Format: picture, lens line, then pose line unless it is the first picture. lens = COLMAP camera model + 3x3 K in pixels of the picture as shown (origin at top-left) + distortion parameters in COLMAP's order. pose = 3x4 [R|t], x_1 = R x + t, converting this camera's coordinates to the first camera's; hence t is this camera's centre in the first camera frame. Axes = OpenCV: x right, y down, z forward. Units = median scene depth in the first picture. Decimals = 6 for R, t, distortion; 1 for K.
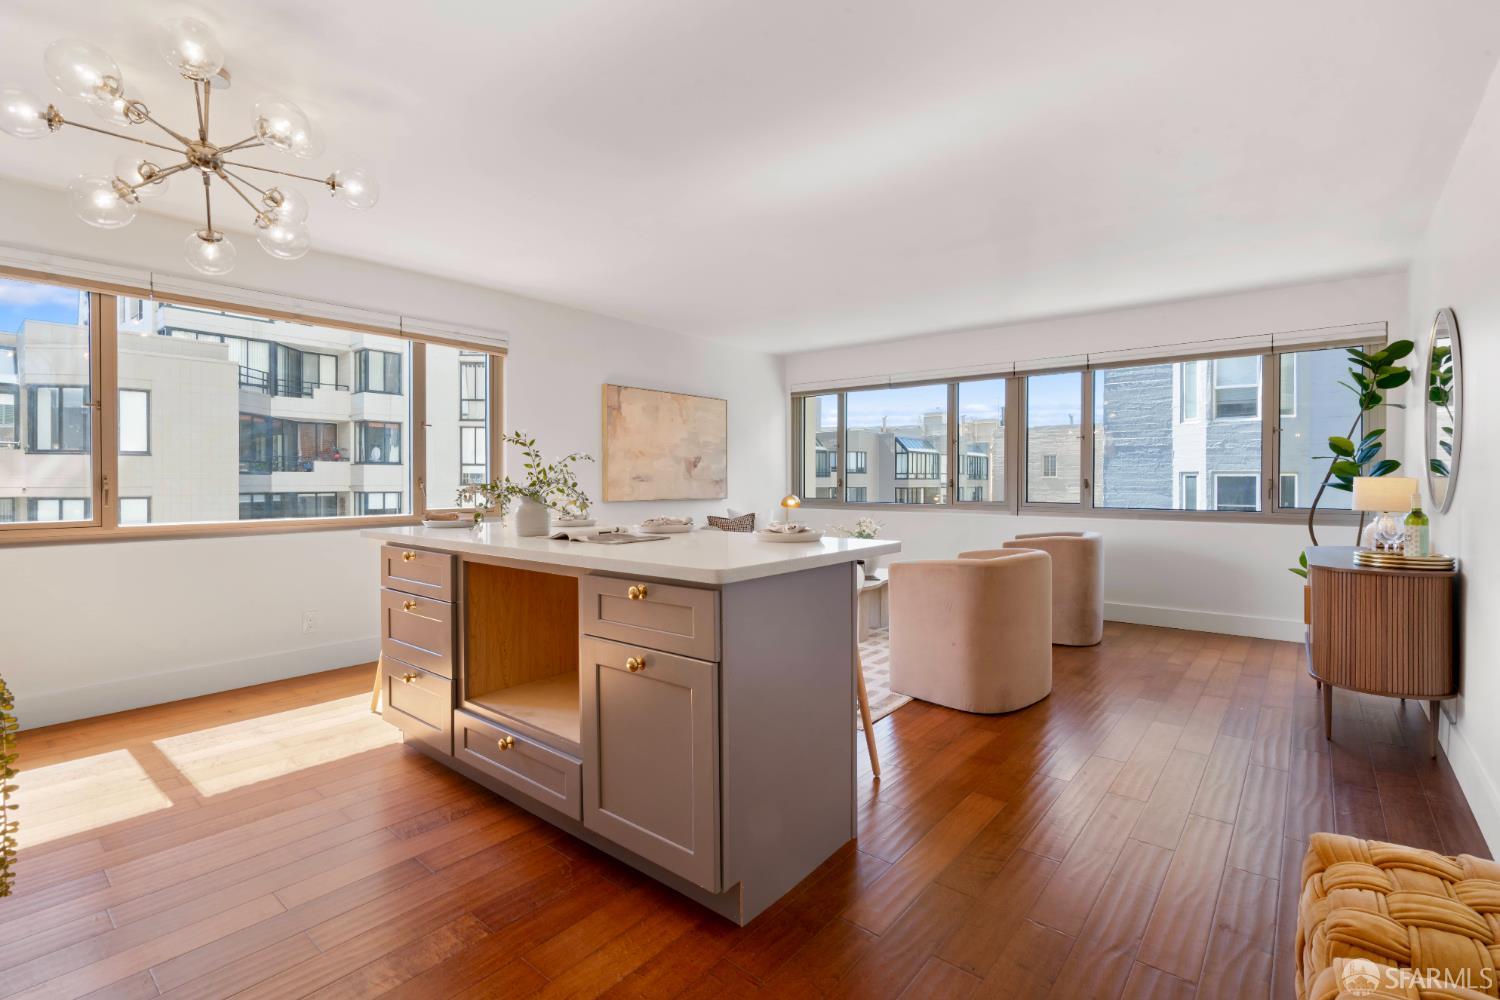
lens RADIAL K [[695.9, 0, 763.6], [0, 695.9, 486.3], [0, 0, 1]] dist [-0.001238, 0.003322]
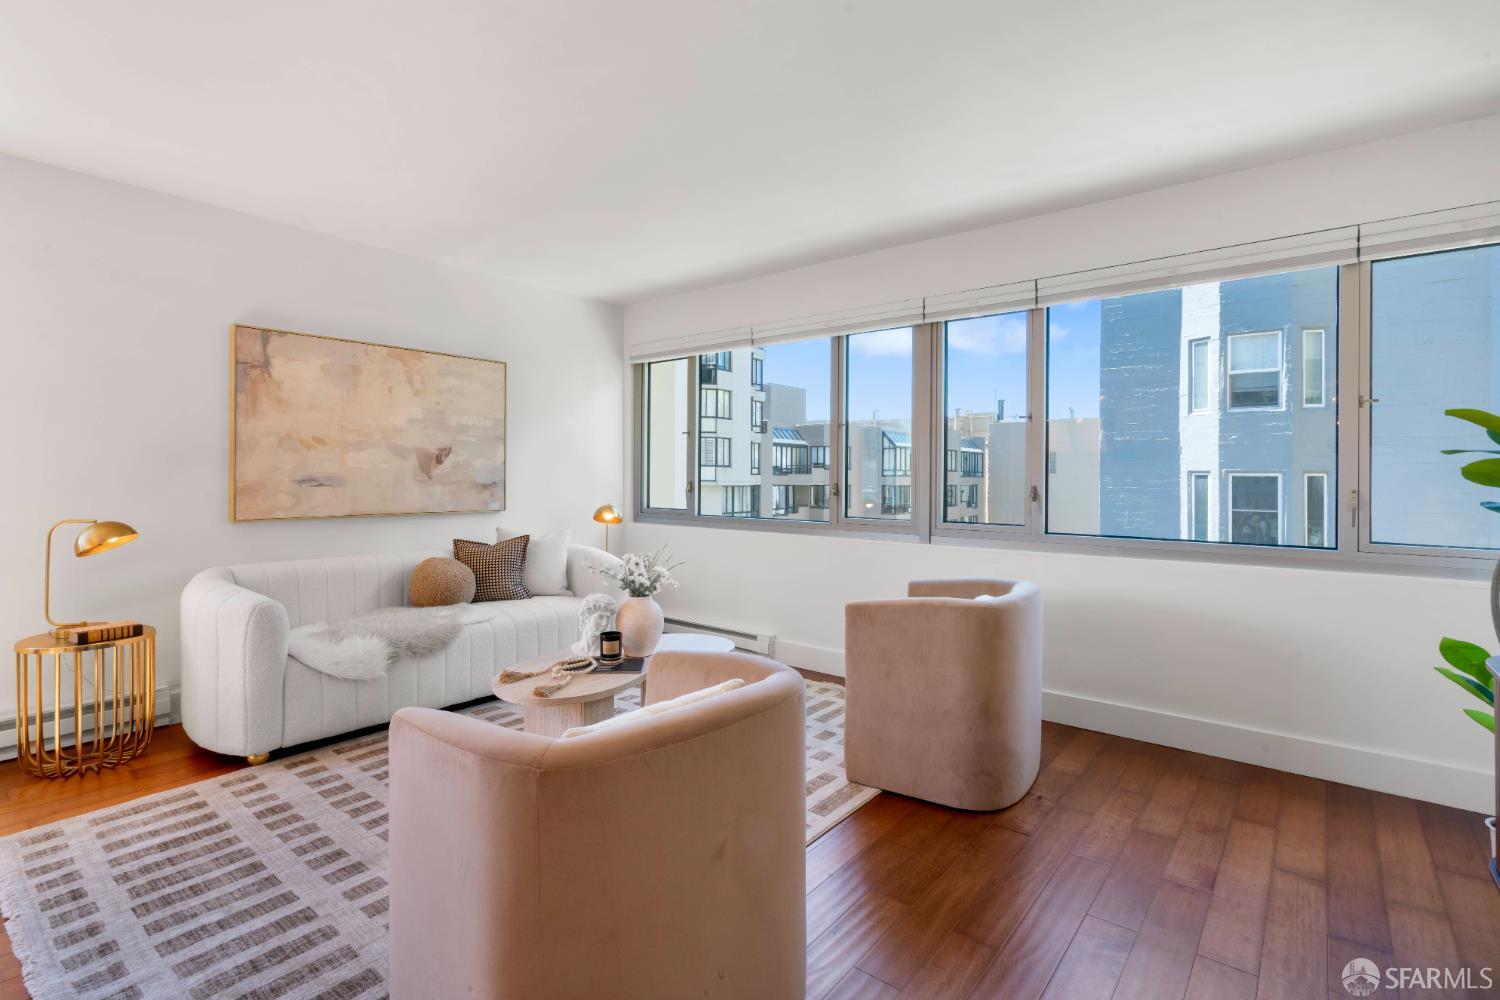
lens RADIAL K [[695.9, 0, 754.9], [0, 695.9, 476.1], [0, 0, 1]] dist [-0.001238, 0.003322]
pose [[0.999848, 0.004801, -0.016776, 0.222952], [-0.004939, 0.999954, -0.008211, -0.012357], [0.016736, 0.008293, 0.999826, 0.376859]]
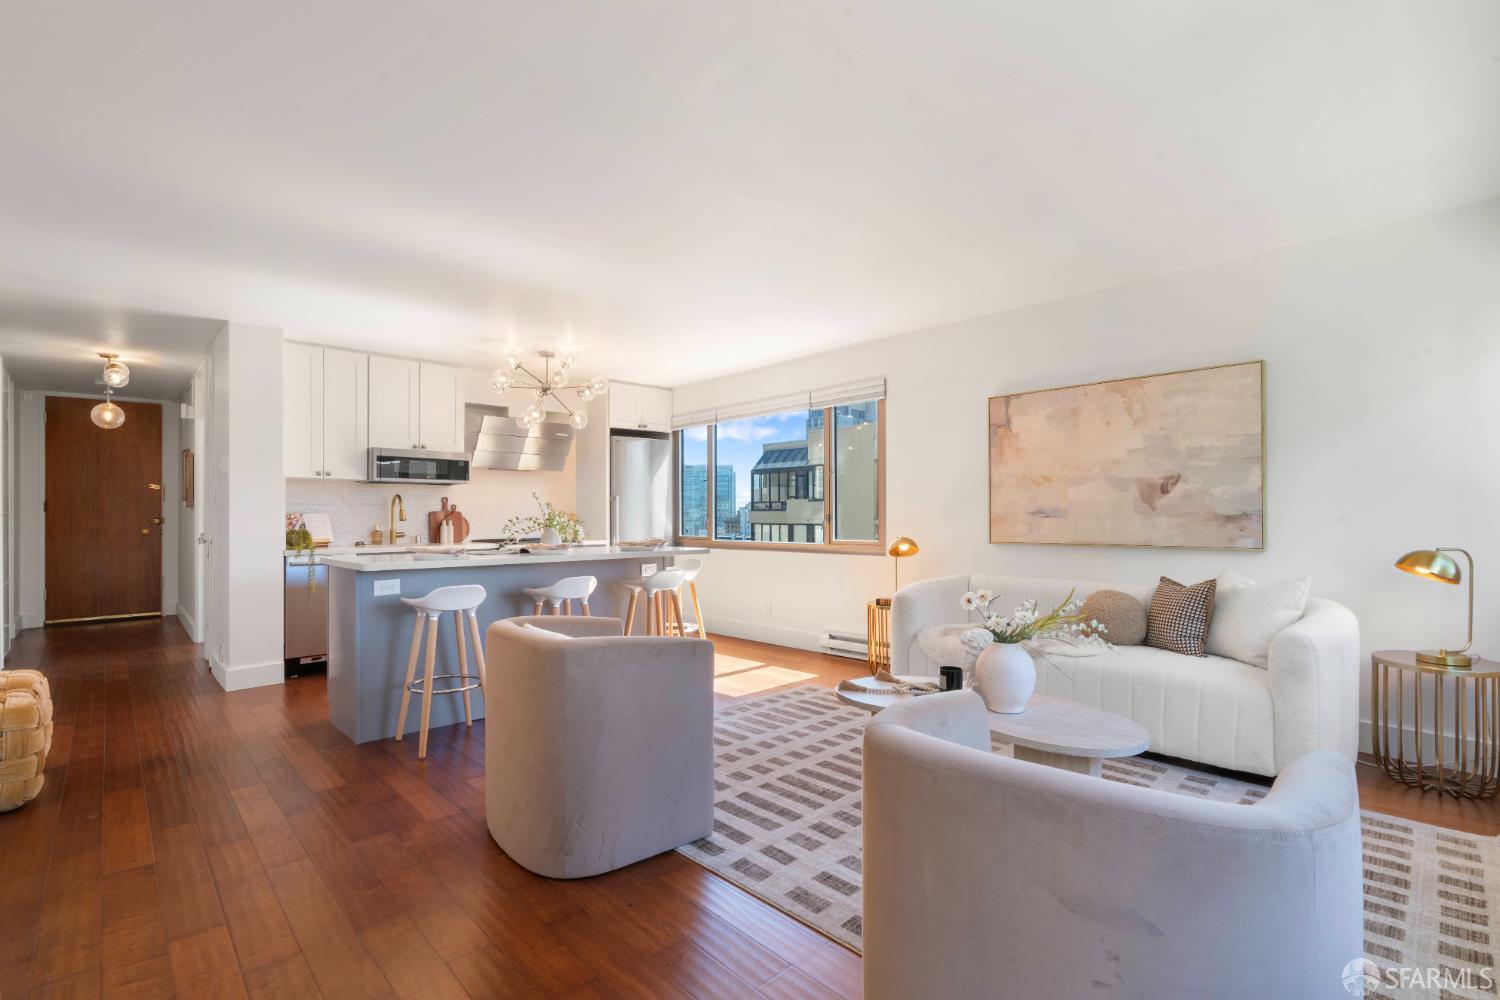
lens RADIAL K [[695.9, 0, 742.3], [0, 695.9, 510.3], [0, 0, 1]] dist [-0.001238, 0.003322]
pose [[-0.146368, -0.007047, -0.989205, 0.585543], [-0.003132, 0.999973, -0.006660, -0.008149], [0.989225, 0.002124, -0.146386, 0.778060]]
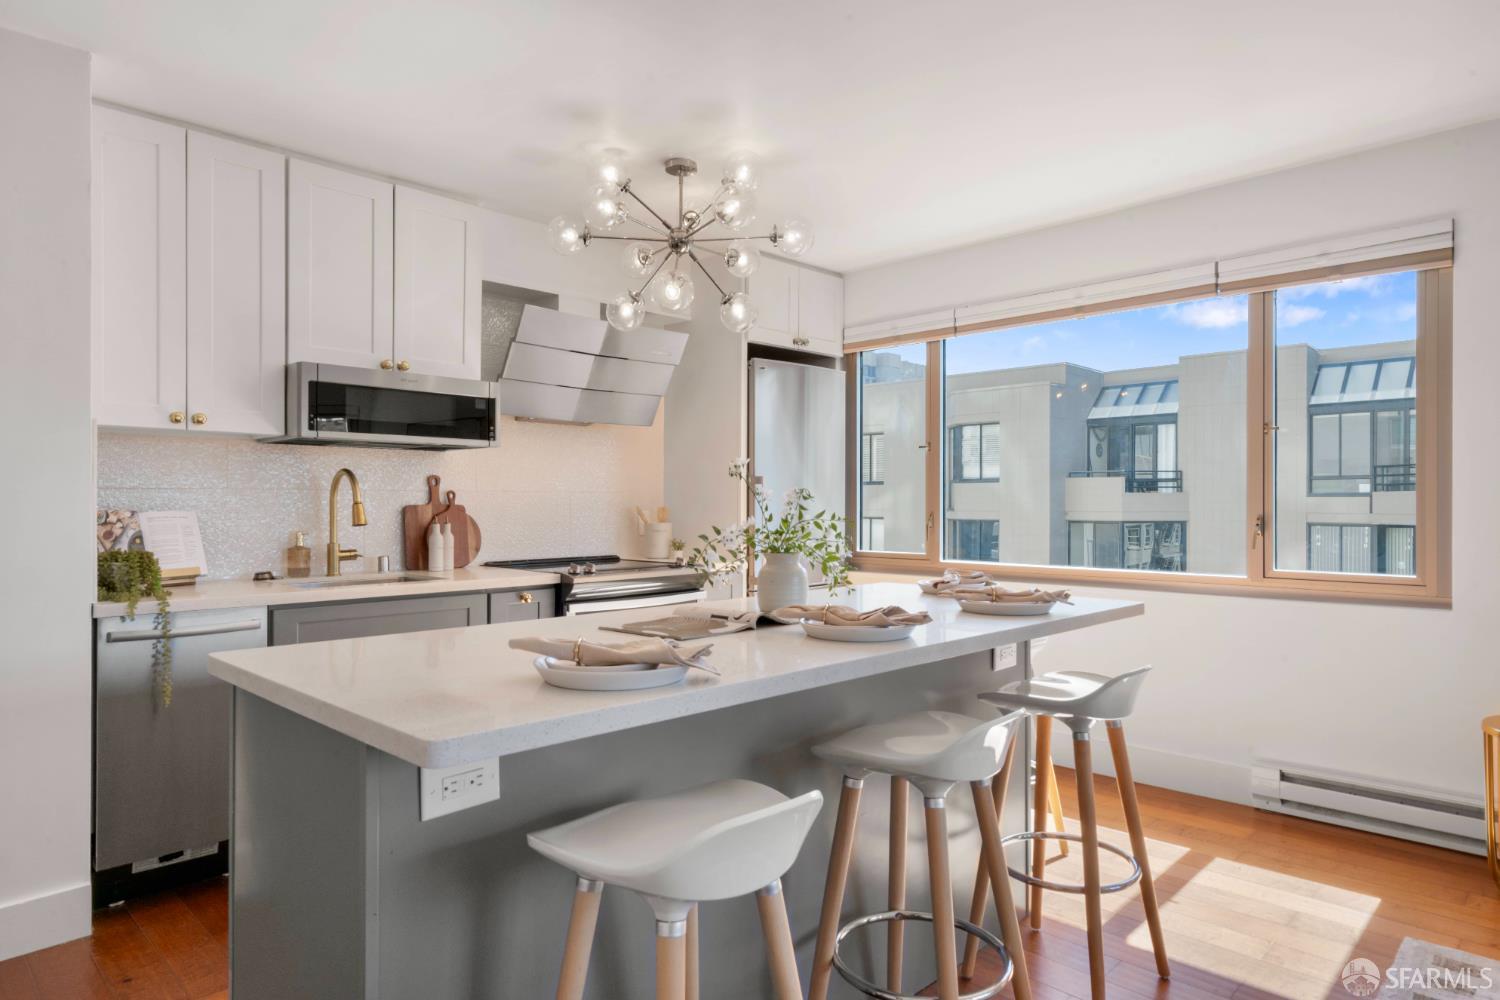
lens RADIAL K [[898.6, 0, 737.2], [0, 898.6, 500.8], [0, 0, 1]] dist [0.006254, 0.002040]
pose [[-0.107824, -0.002200, -0.994168, 0.249085], [-0.008196, 0.999966, -0.001324, -0.015654], [0.994136, 0.008006, -0.107838, 0.476835]]
